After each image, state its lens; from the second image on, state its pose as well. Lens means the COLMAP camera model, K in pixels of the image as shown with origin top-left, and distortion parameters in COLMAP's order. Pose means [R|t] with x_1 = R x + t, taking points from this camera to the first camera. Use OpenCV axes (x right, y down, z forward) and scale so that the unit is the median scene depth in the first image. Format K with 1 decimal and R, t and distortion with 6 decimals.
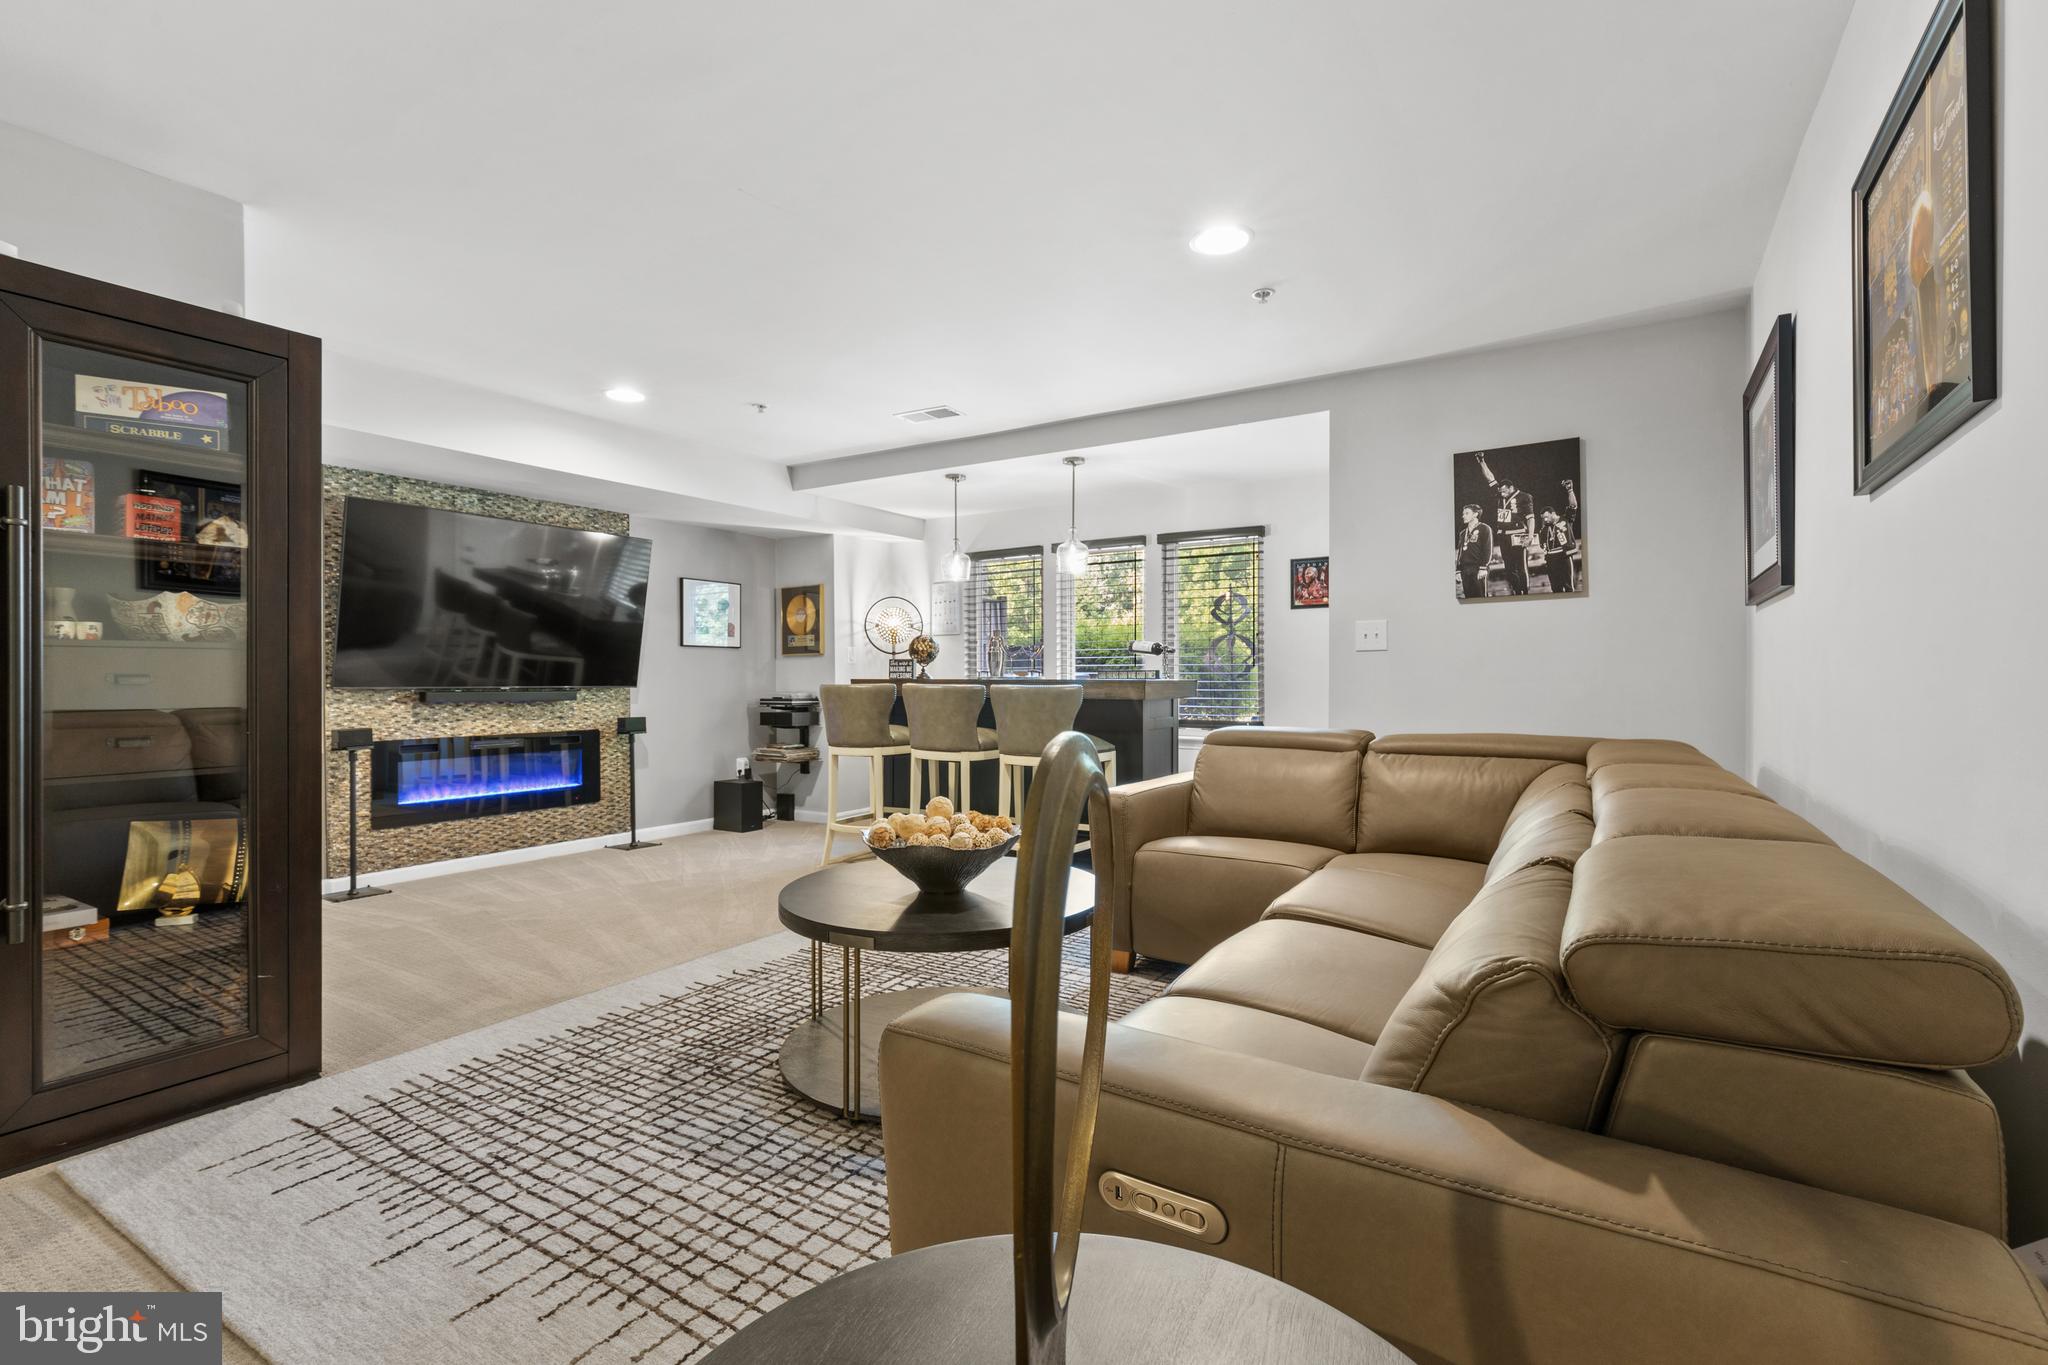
lens RADIAL K [[944.9, 0, 1020.6], [0, 944.9, 679.5], [0, 0, 1]] dist [0.008770, -0.000409]
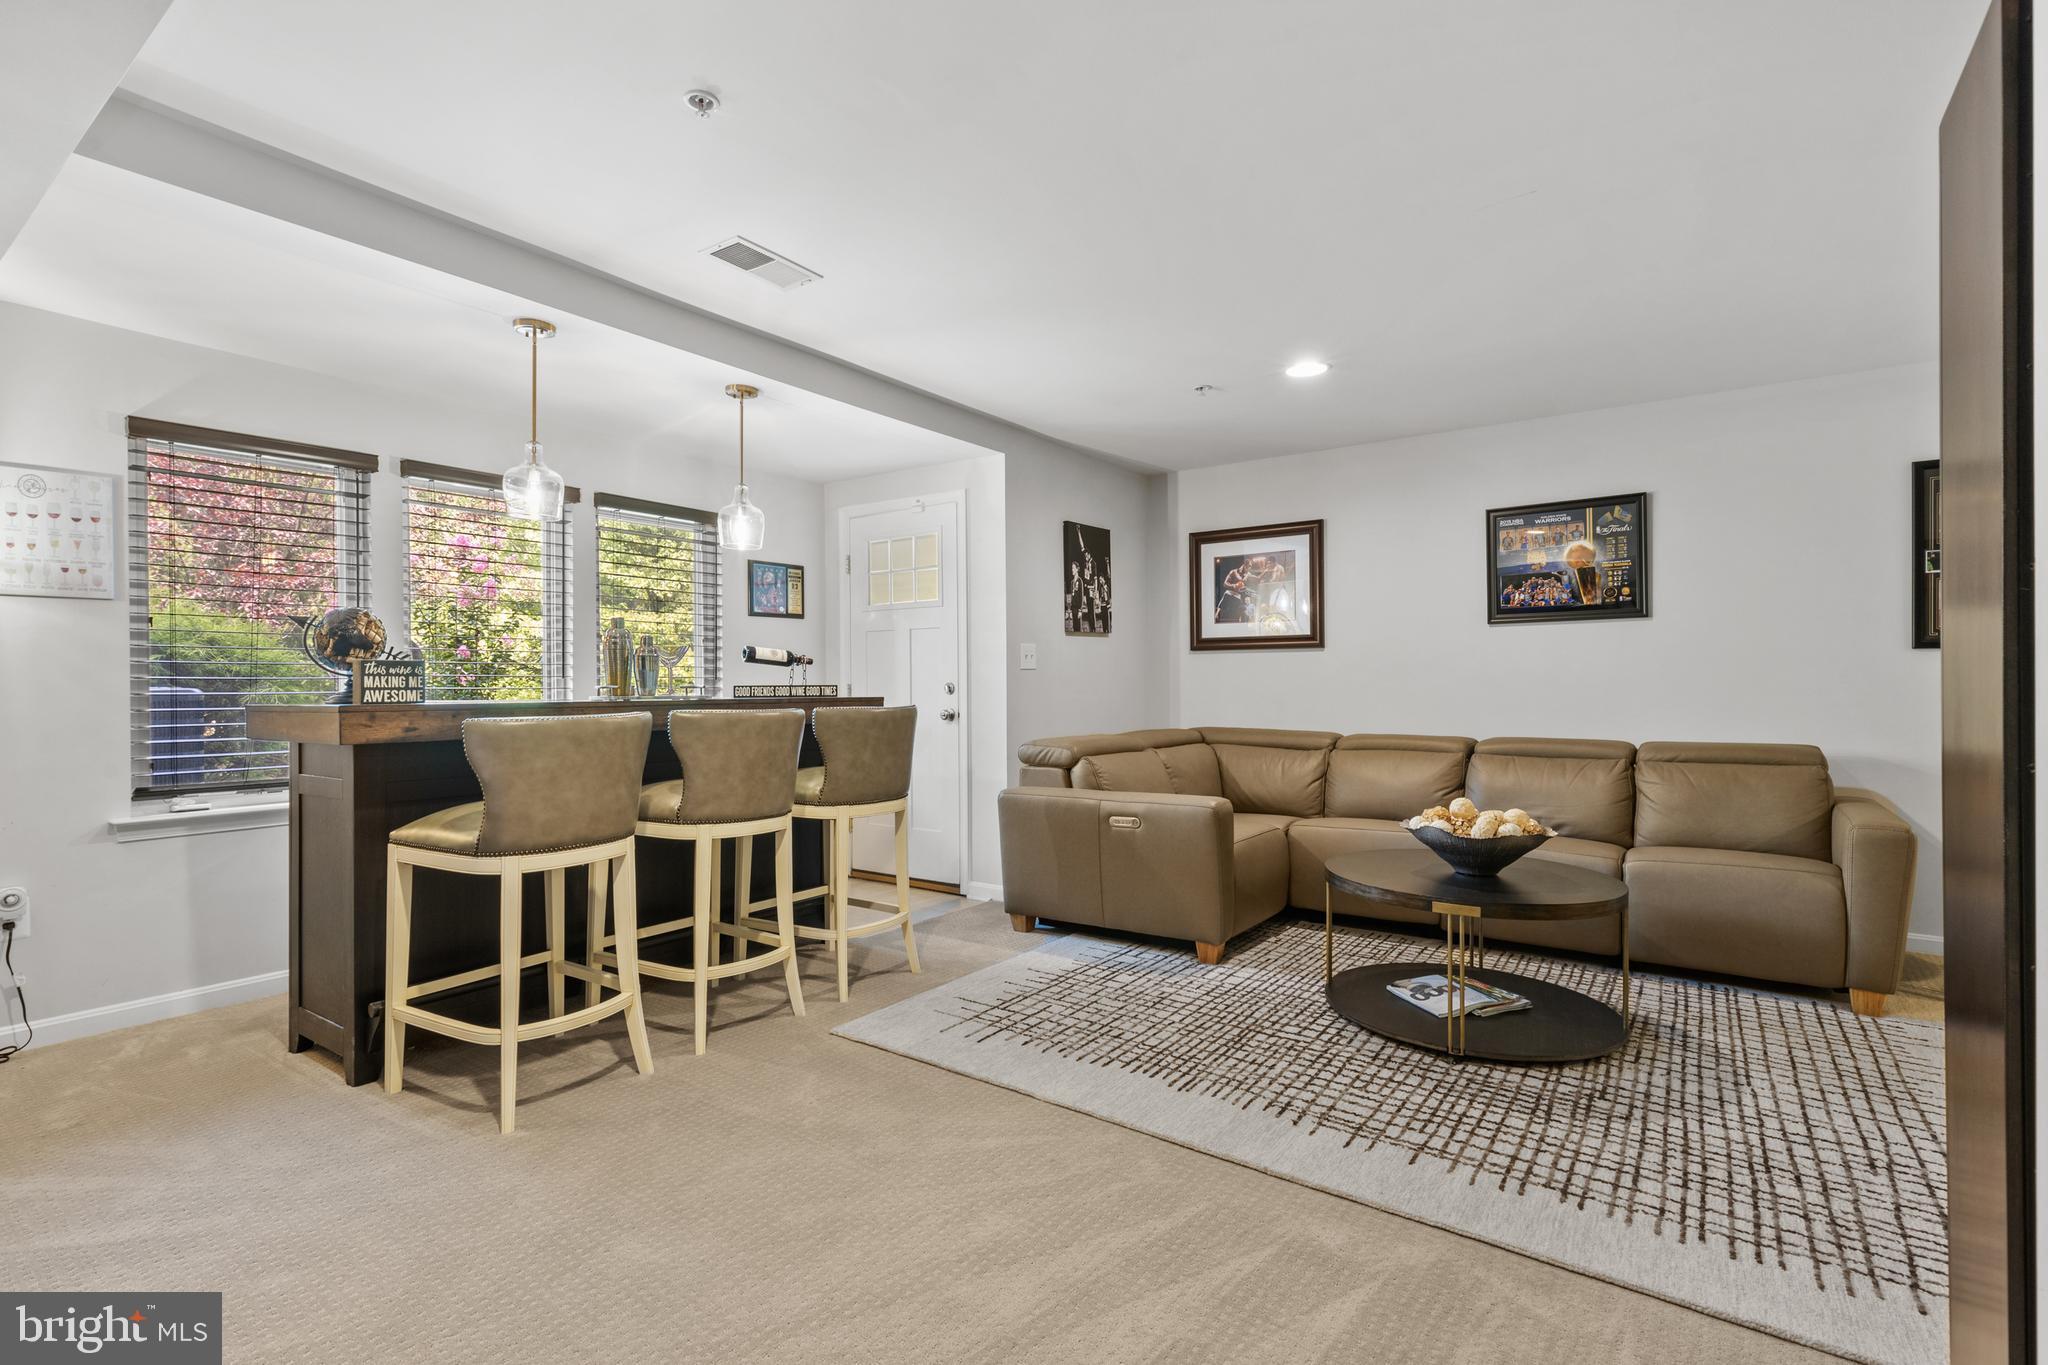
lens RADIAL K [[944.9, 0, 1069.7], [0, 944.9, 678.1], [0, 0, 1]] dist [0.008770, -0.000409]
pose [[0.035257, 0.008394, 0.999343, -1.180586], [0.004784, 0.999952, -0.008568, -0.013982], [-0.999367, 0.005083, 0.035215, 1.337715]]
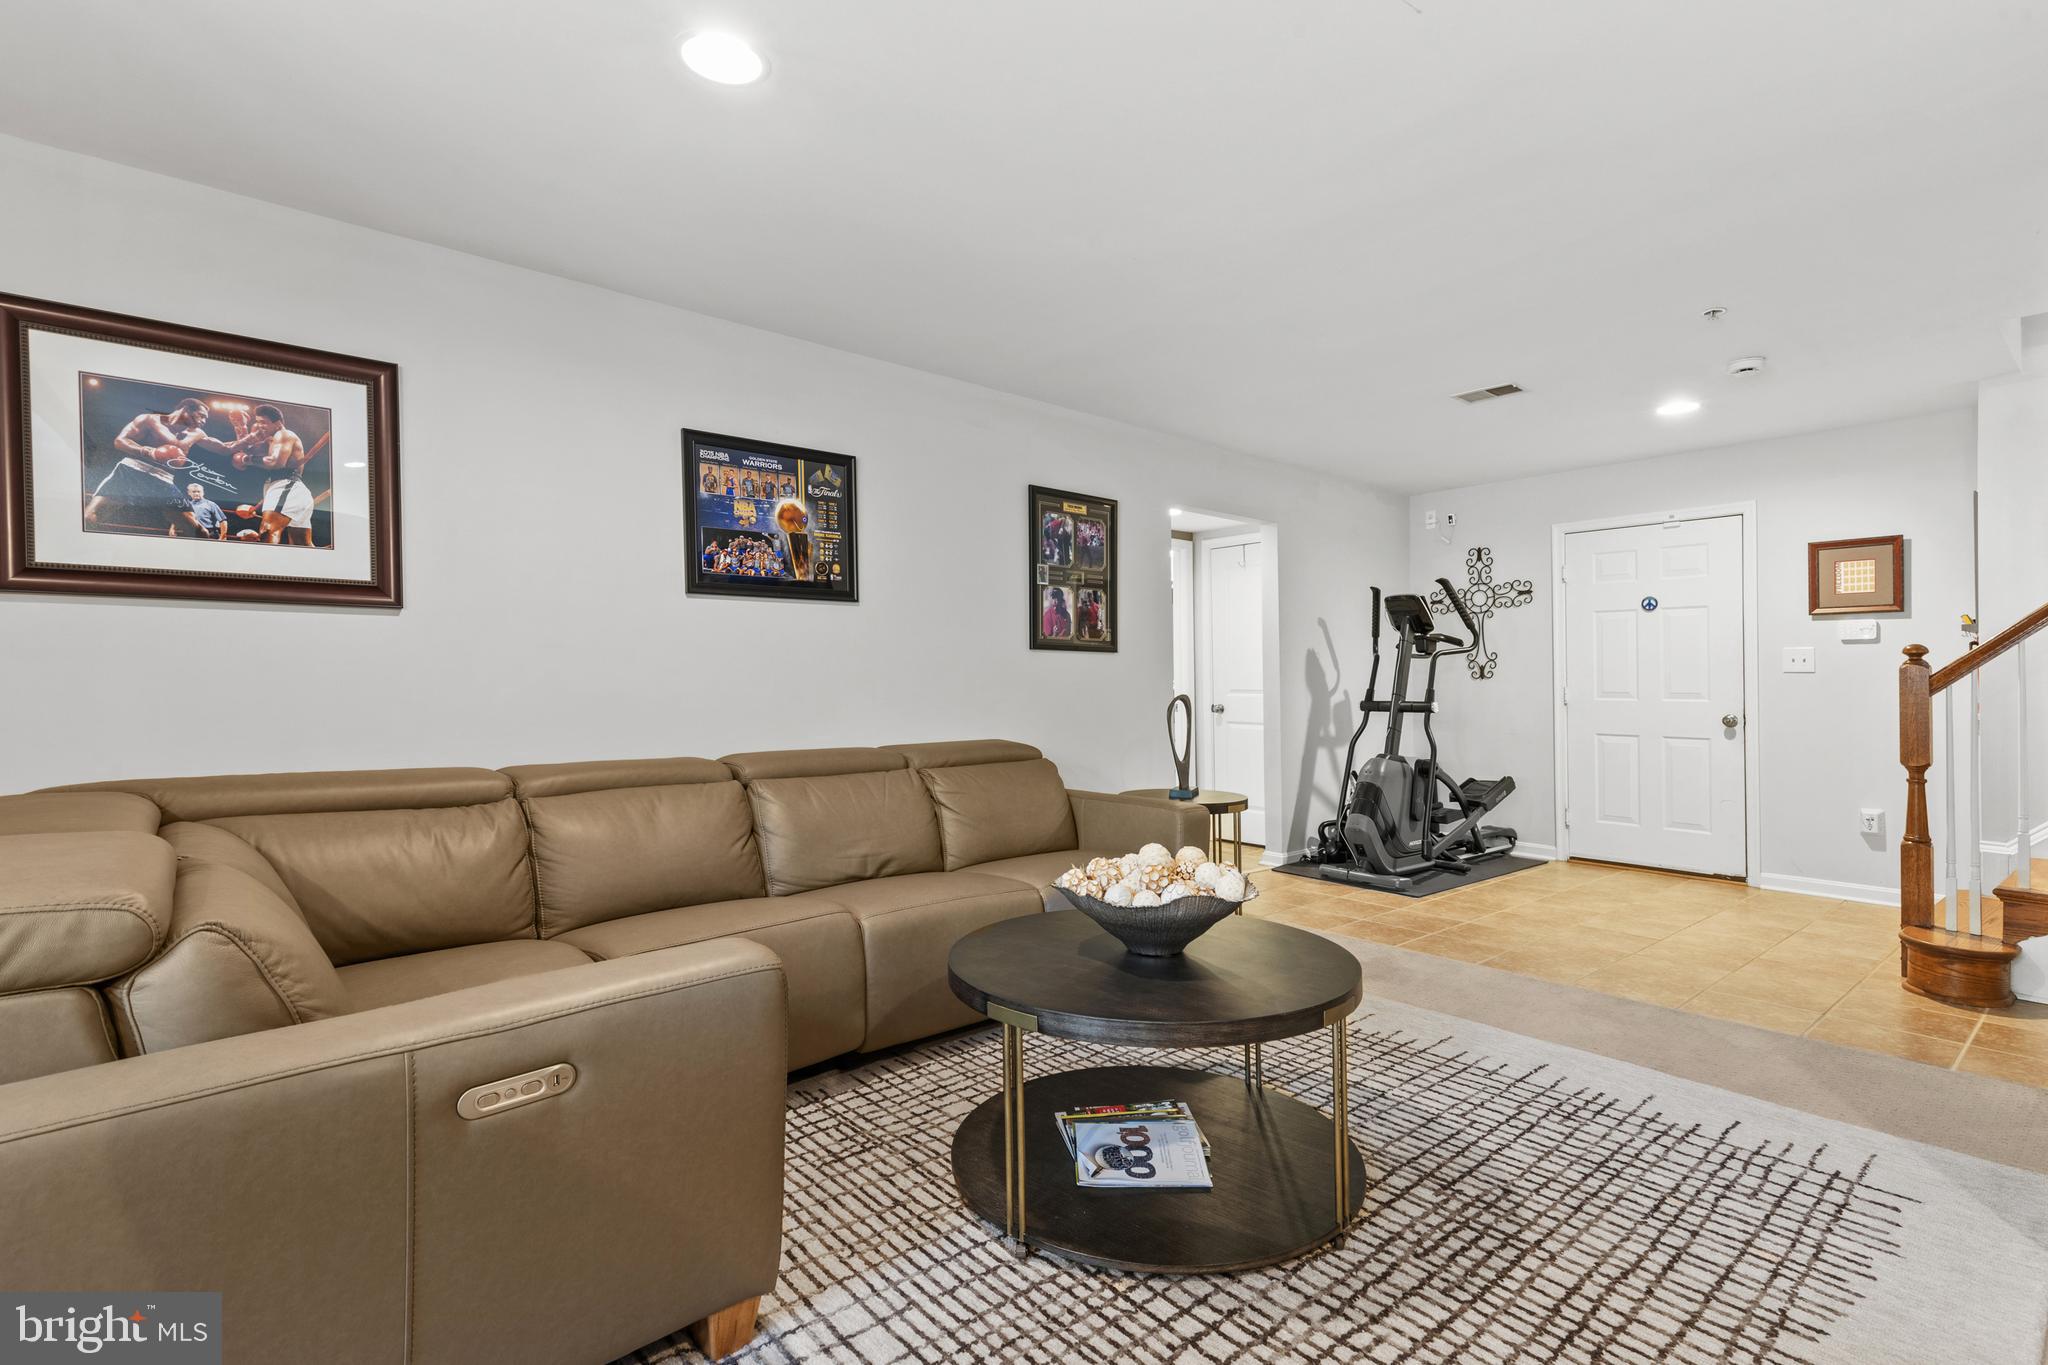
lens RADIAL K [[944.9, 0, 1027.8], [0, 944.9, 688.0], [0, 0, 1]] dist [0.008770, -0.000409]
pose [[-0.953432, 0.000465, 0.301607, -0.202639], [0.002951, 0.999965, 0.007790, -0.011124], [-0.301593, 0.008317, -0.953401, 1.653474]]
